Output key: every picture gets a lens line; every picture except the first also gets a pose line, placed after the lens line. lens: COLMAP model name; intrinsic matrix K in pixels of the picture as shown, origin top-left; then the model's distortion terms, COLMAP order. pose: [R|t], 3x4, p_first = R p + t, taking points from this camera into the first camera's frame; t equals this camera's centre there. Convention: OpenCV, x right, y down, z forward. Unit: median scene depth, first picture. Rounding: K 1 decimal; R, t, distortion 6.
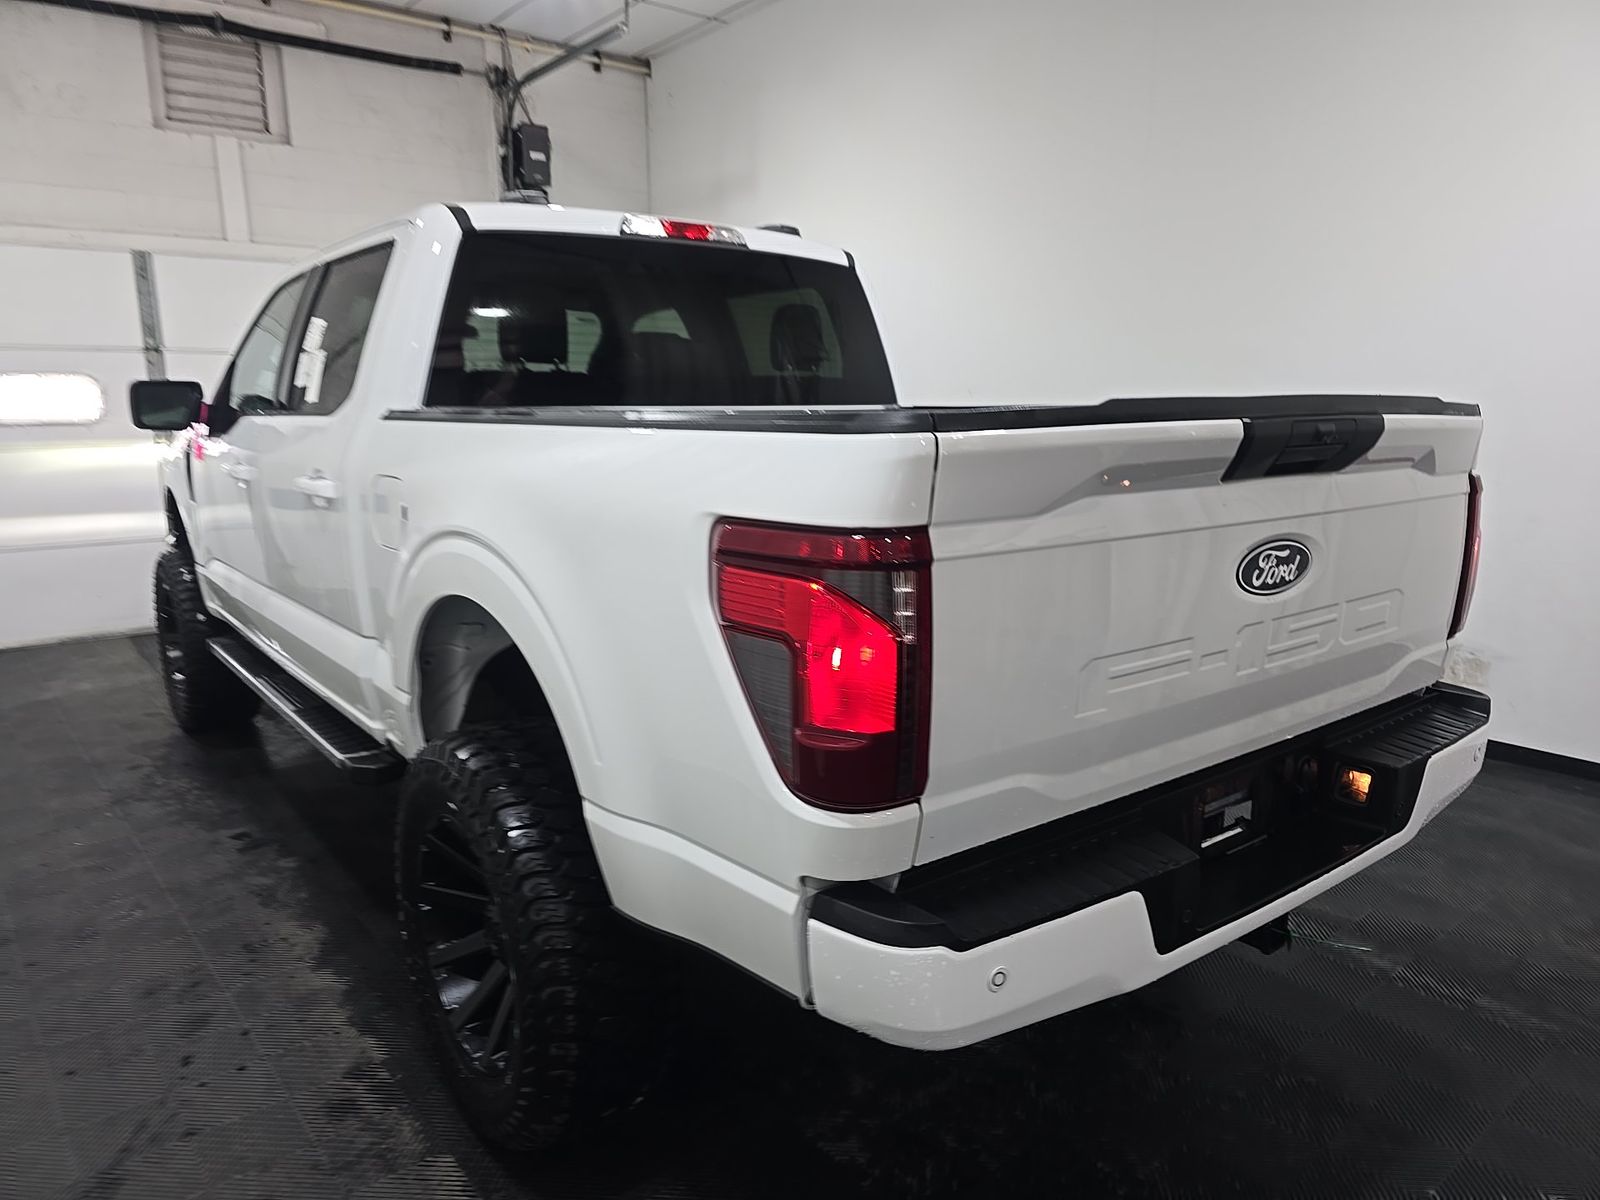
lens RADIAL K [[1084.0, 0, 849.8], [0, 1084.0, 607.1], [0, 0, 1]] dist [0.032327, -0.026436]
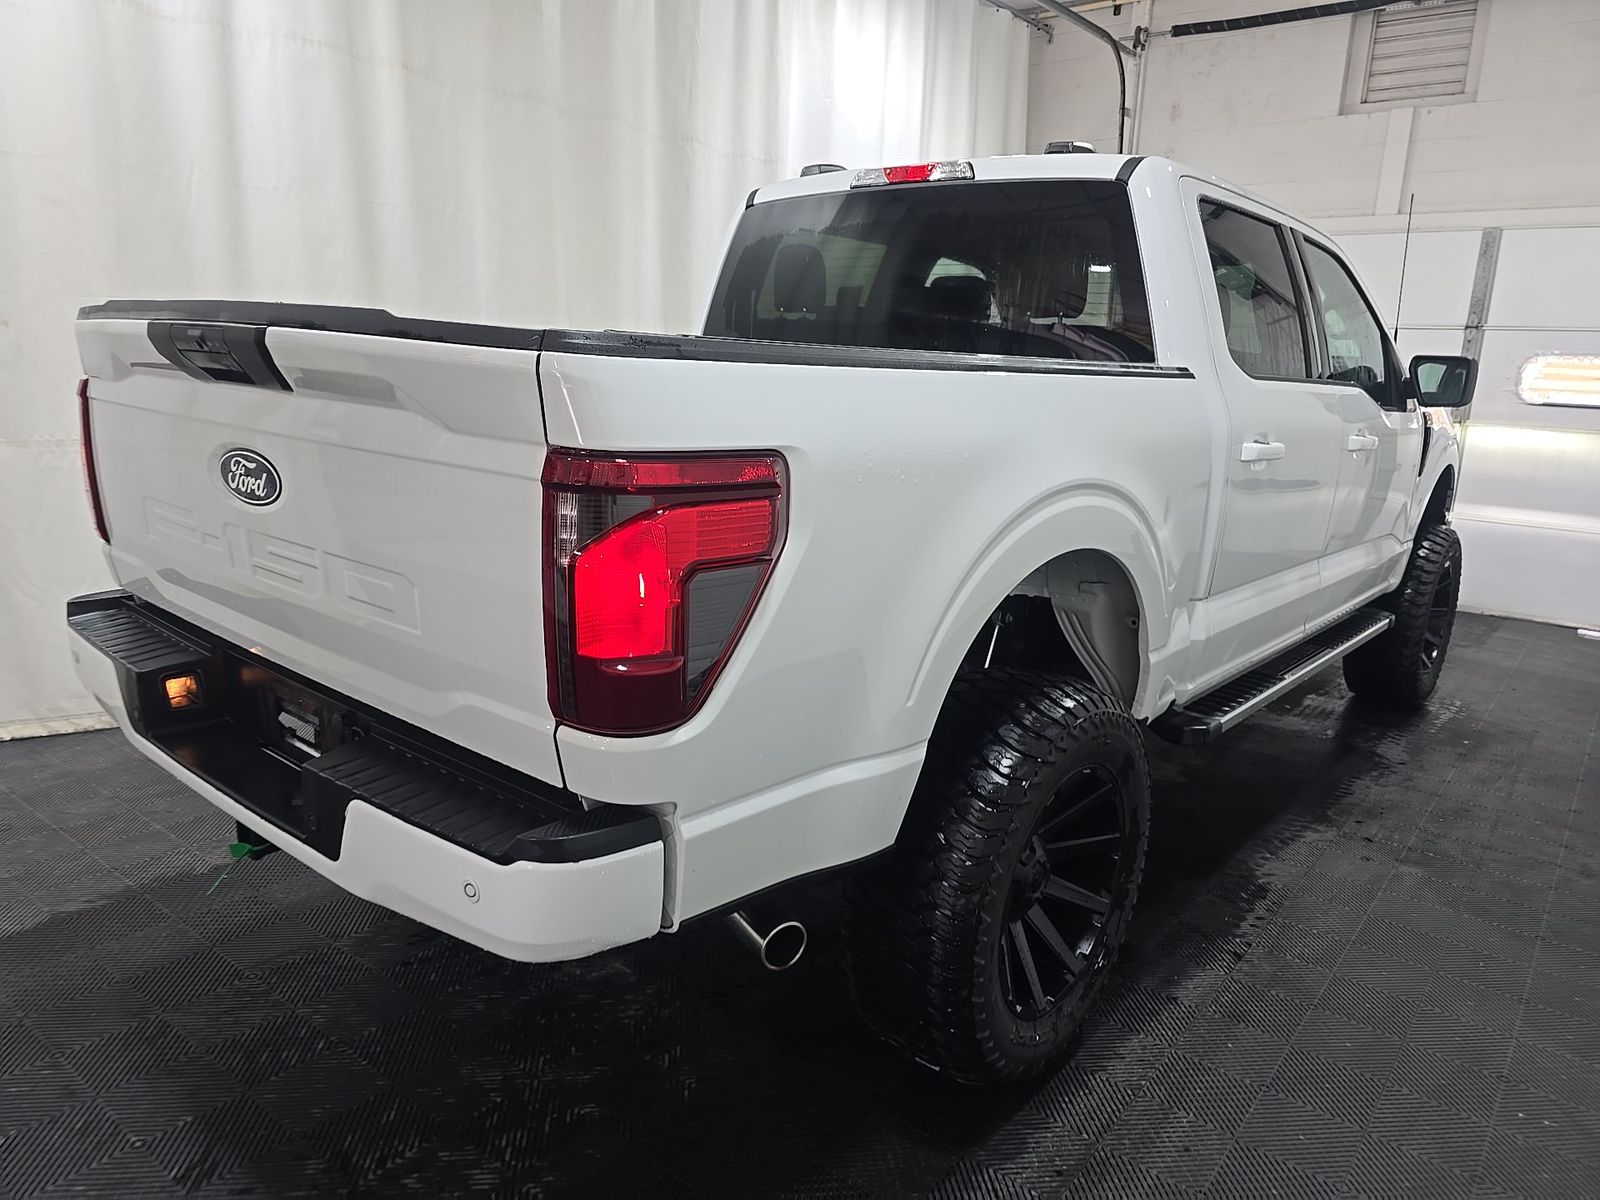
lens RADIAL K [[1082.8, 0, 828.5], [0, 1082.8, 594.2], [0, 0, 1]] dist [0.047332, -0.032630]
pose [[0.196778, 0.223949, -0.954529, 1.012480], [-0.228937, 0.957146, 0.177368, -0.160081], [0.953345, 0.183625, 0.239615, 0.879633]]
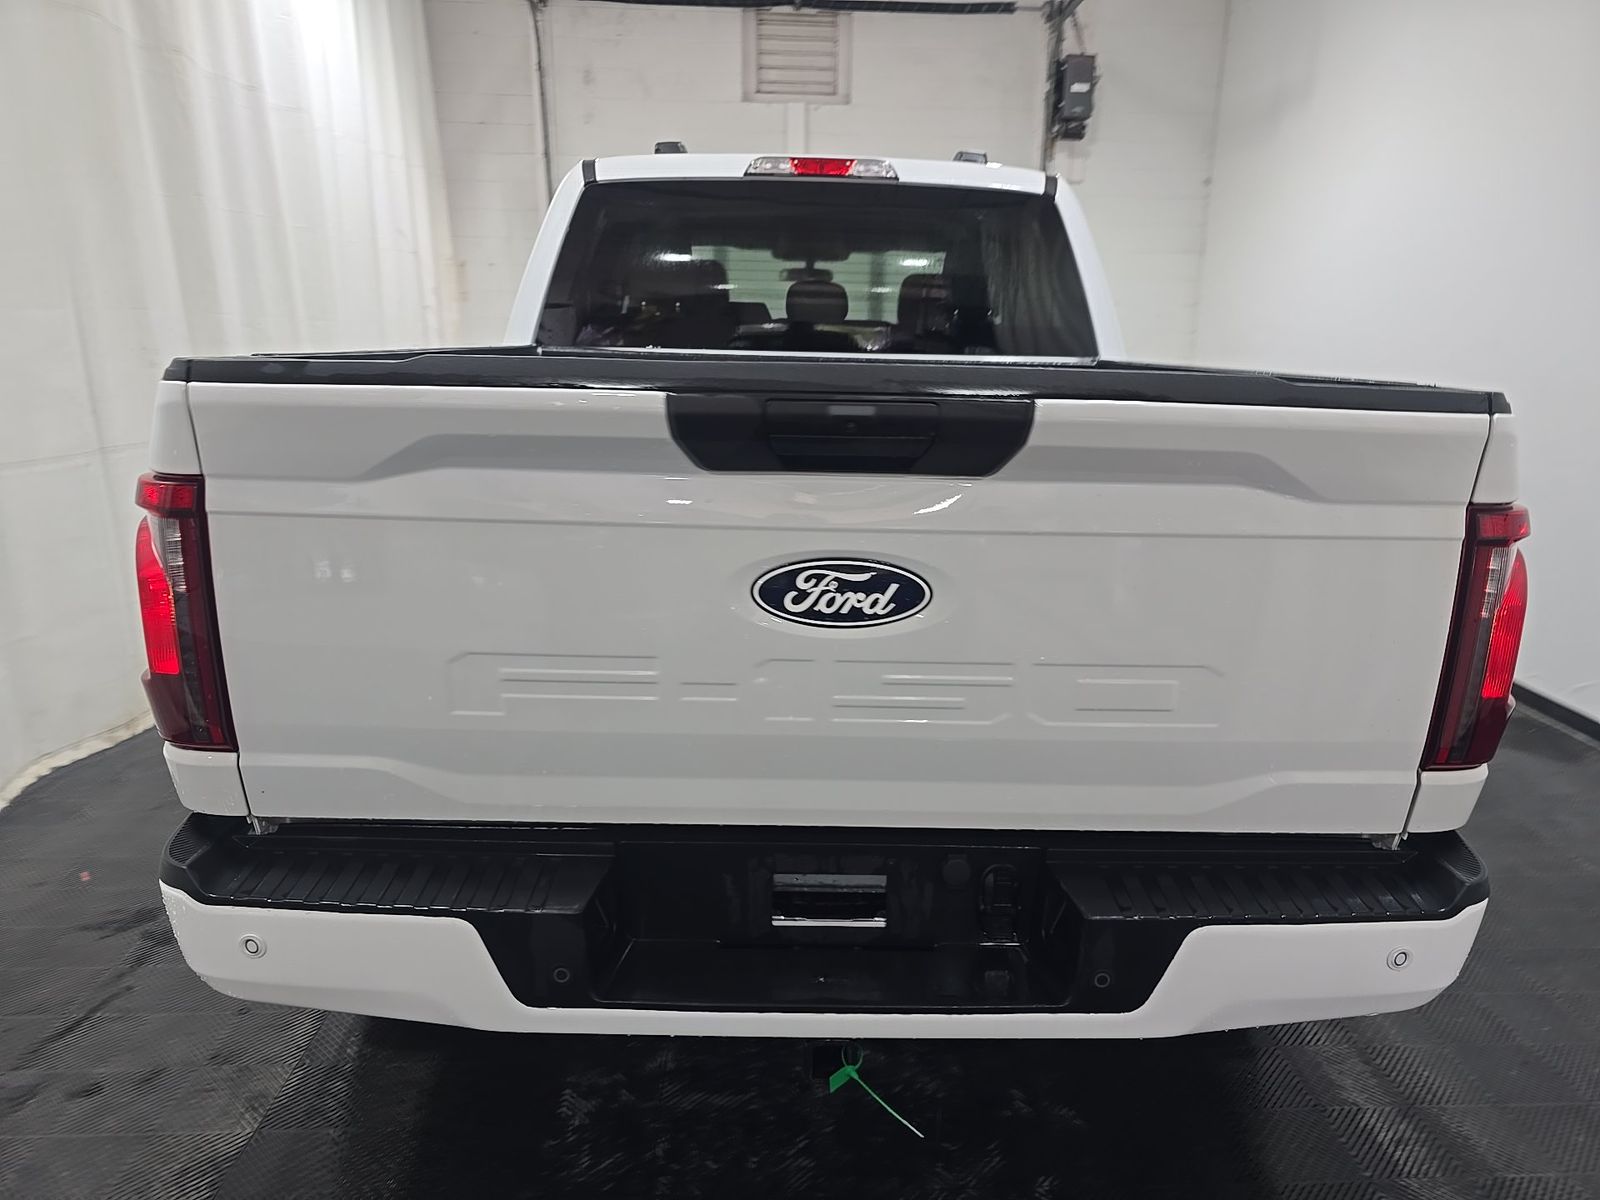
lens RADIAL K [[1082.8, 0, 828.5], [0, 1082.8, 594.2], [0, 0, 1]] dist [0.047332, -0.032630]
pose [[0.792634, 0.165228, -0.586883, 0.562408], [-0.140339, 0.986176, 0.088103, -0.068686], [0.593327, 0.012529, 0.804864, 0.268462]]
